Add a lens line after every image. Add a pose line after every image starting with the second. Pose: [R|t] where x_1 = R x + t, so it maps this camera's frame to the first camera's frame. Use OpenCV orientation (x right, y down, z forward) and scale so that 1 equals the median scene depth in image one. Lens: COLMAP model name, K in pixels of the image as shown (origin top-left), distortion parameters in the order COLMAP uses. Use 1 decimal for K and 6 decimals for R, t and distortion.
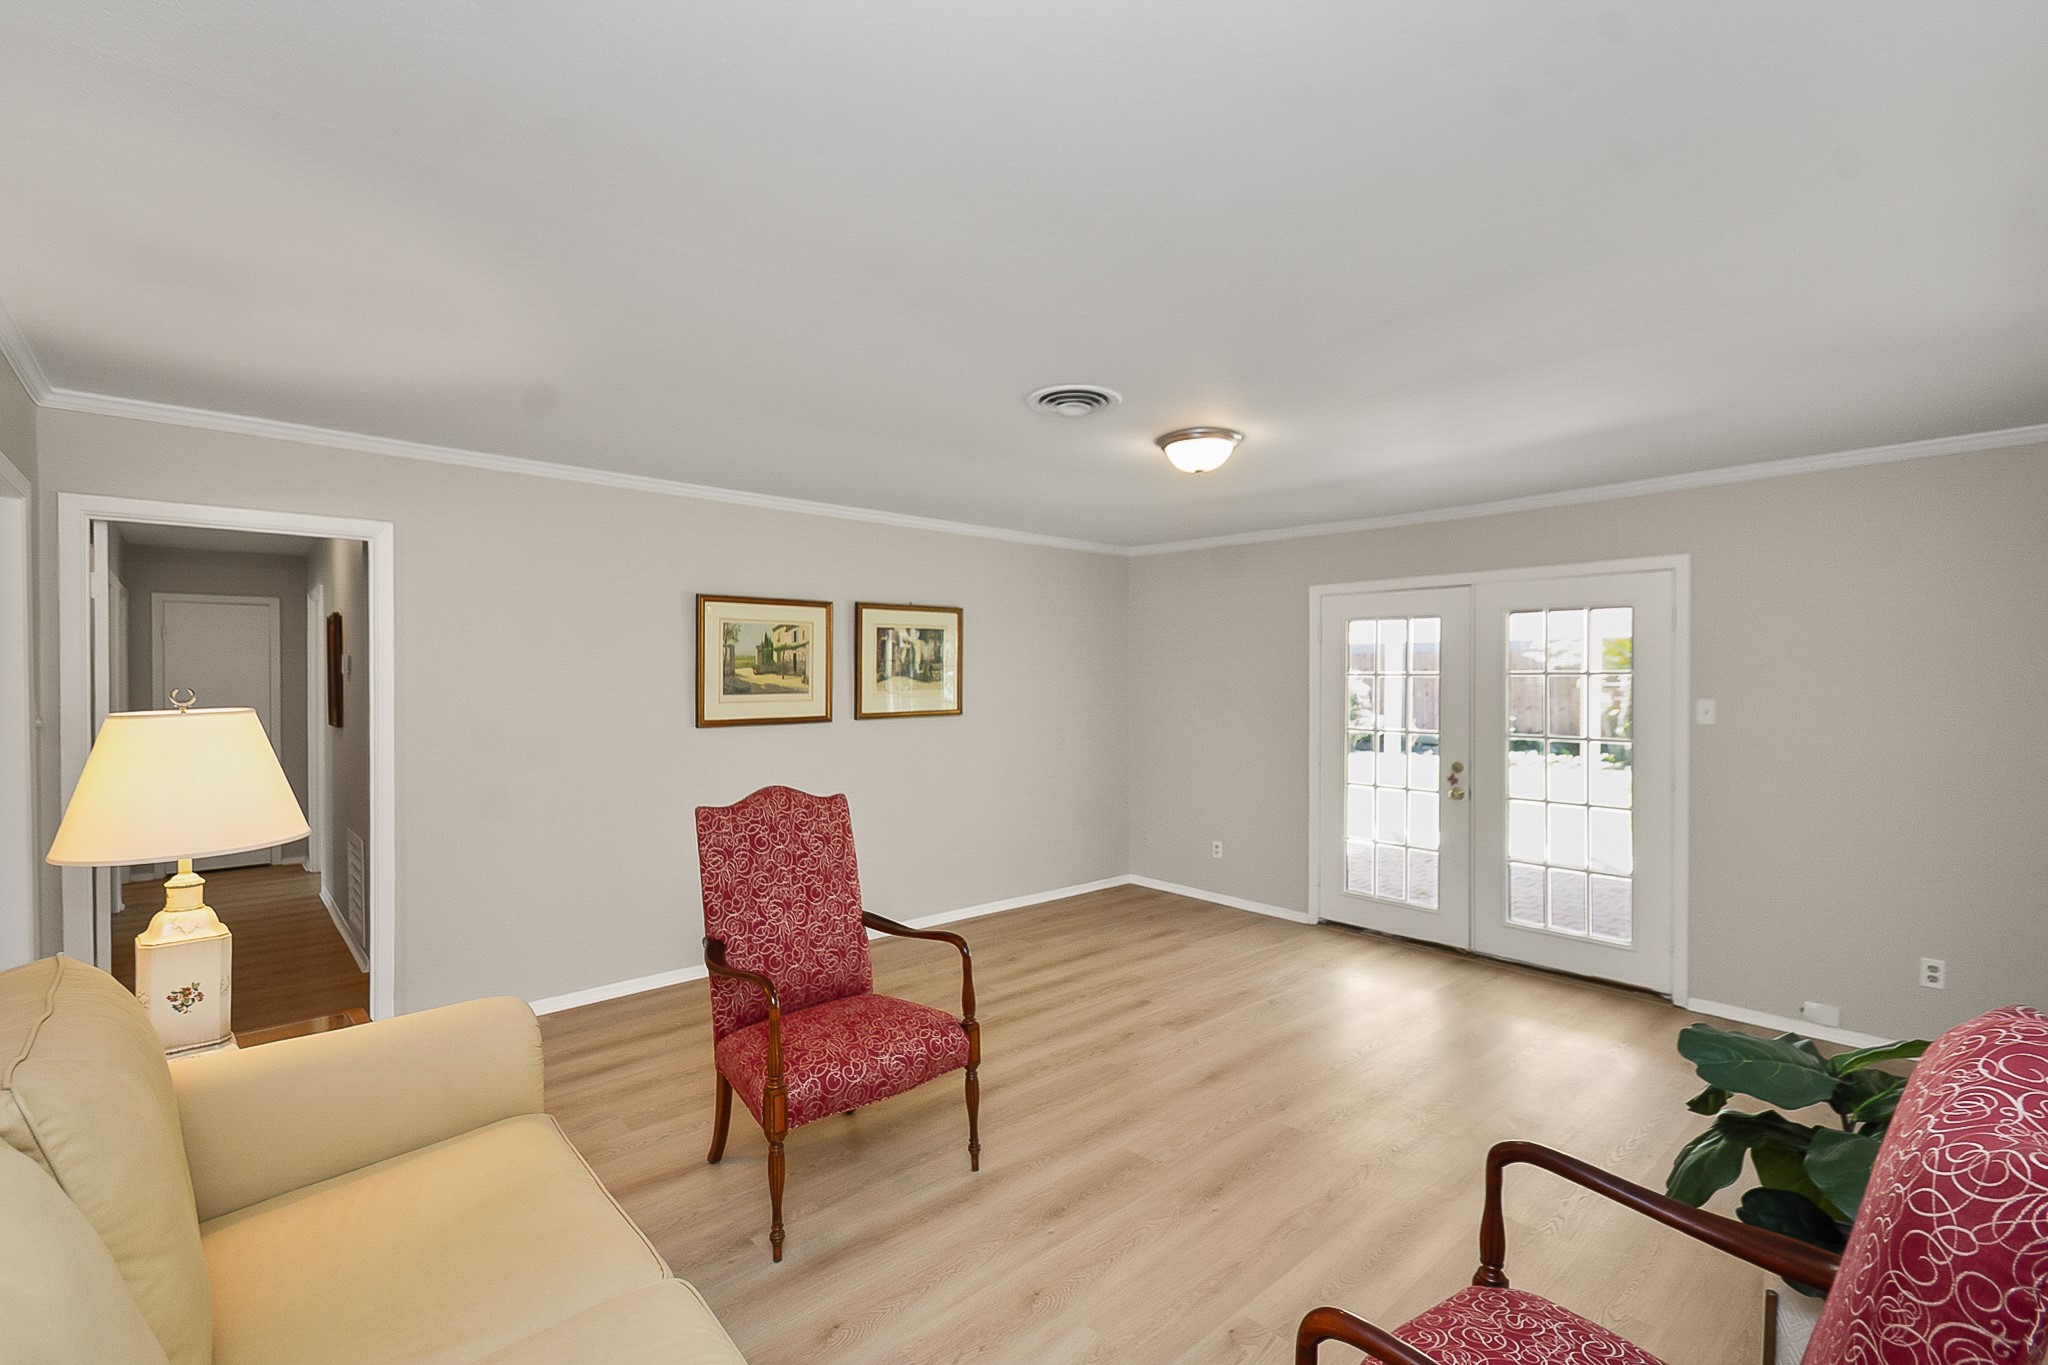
lens RADIAL K [[887.8, 0, 1020.7], [0, 887.8, 687.6], [0, 0, 1]] dist [0.003175, -0.000290]
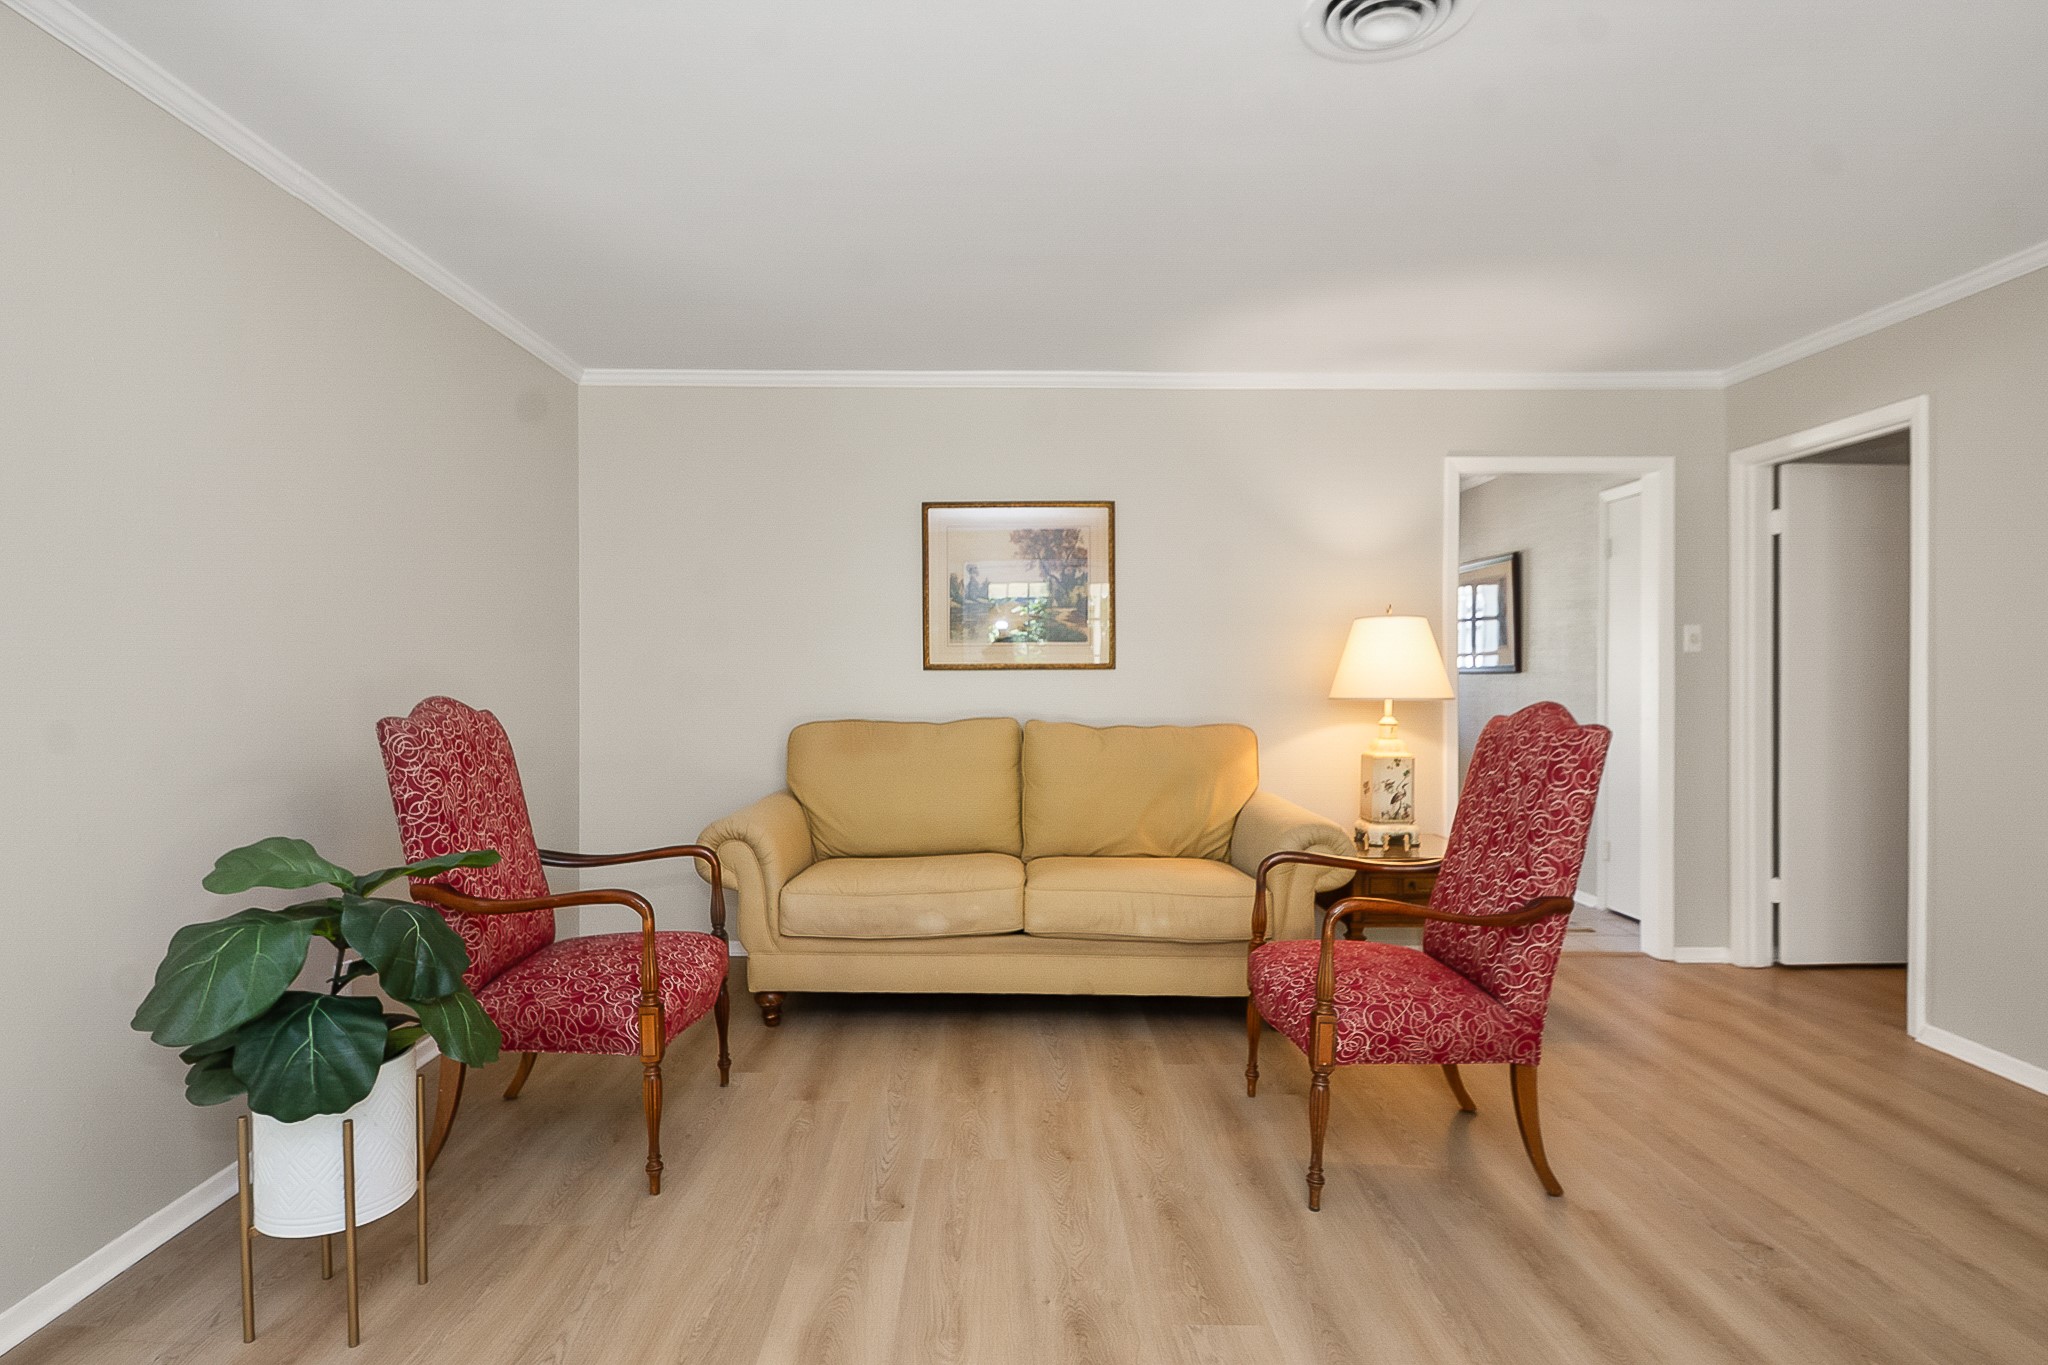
lens RADIAL K [[1063.1, 0, 1011.7], [0, 1063.1, 675.6], [0, 0, 1]] dist [-0.002270, -0.000968]
pose [[-0.653973, 0.004839, -0.756503, 0.436262], [-0.006639, 0.999904, 0.012135, 0.049749], [0.756489, 0.012958, -0.653878, 0.771779]]
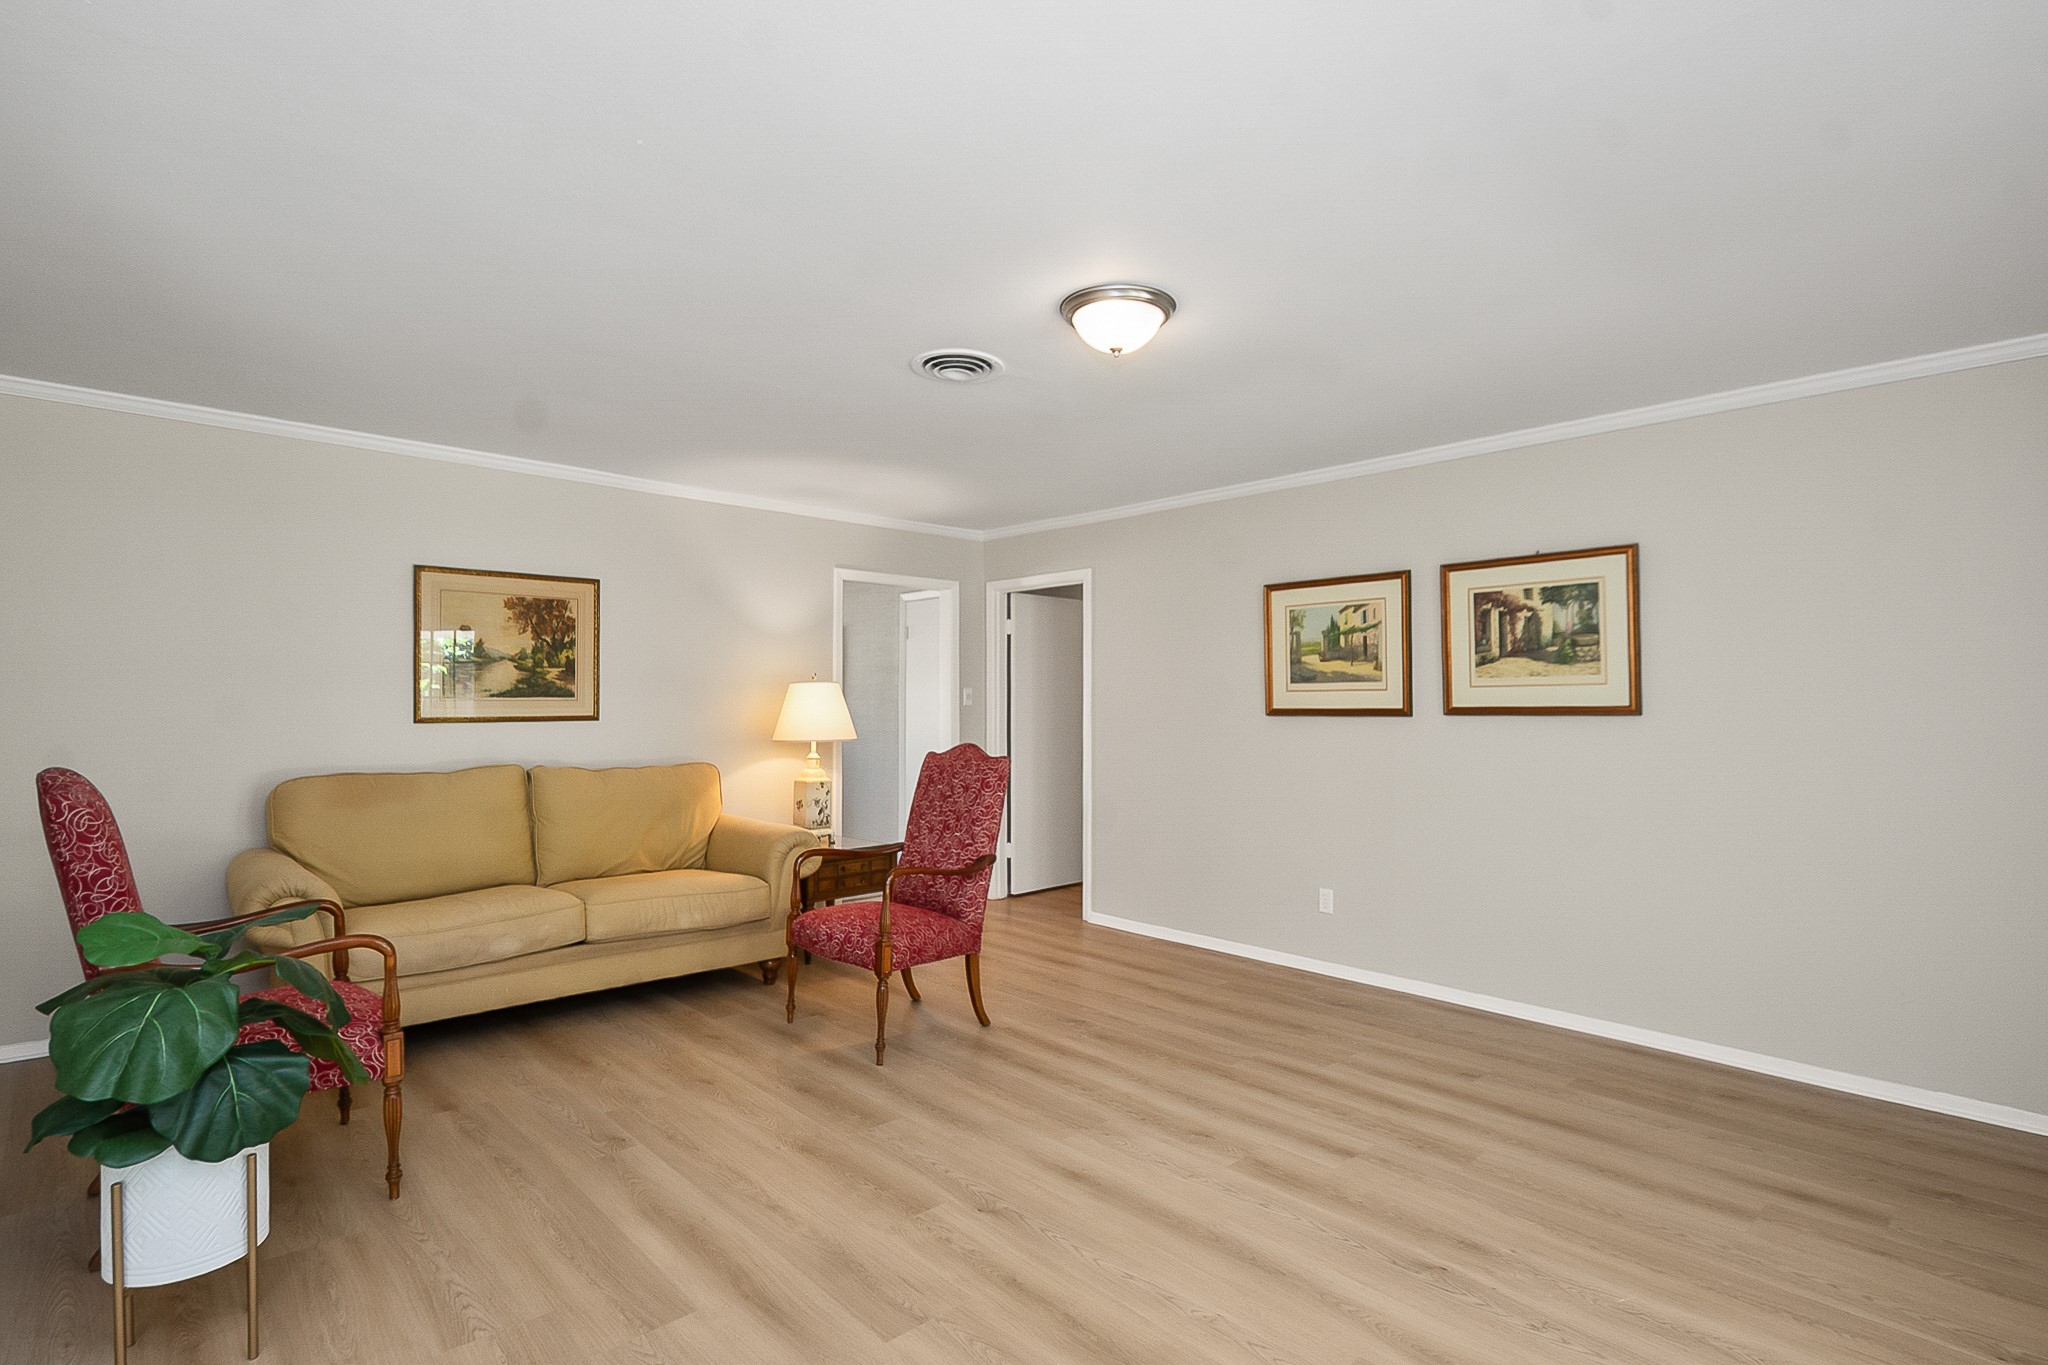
lens RADIAL K [[982.3, 0, 1020.1], [0, 982.3, 692.6], [0, 0, 1]] dist [0.000596, -0.002037]
pose [[0.038394, -0.010601, -0.999206, 0.710417], [-0.011306, 0.999875, -0.011043, 0.032418], [0.999199, 0.011721, 0.038269, 0.631660]]
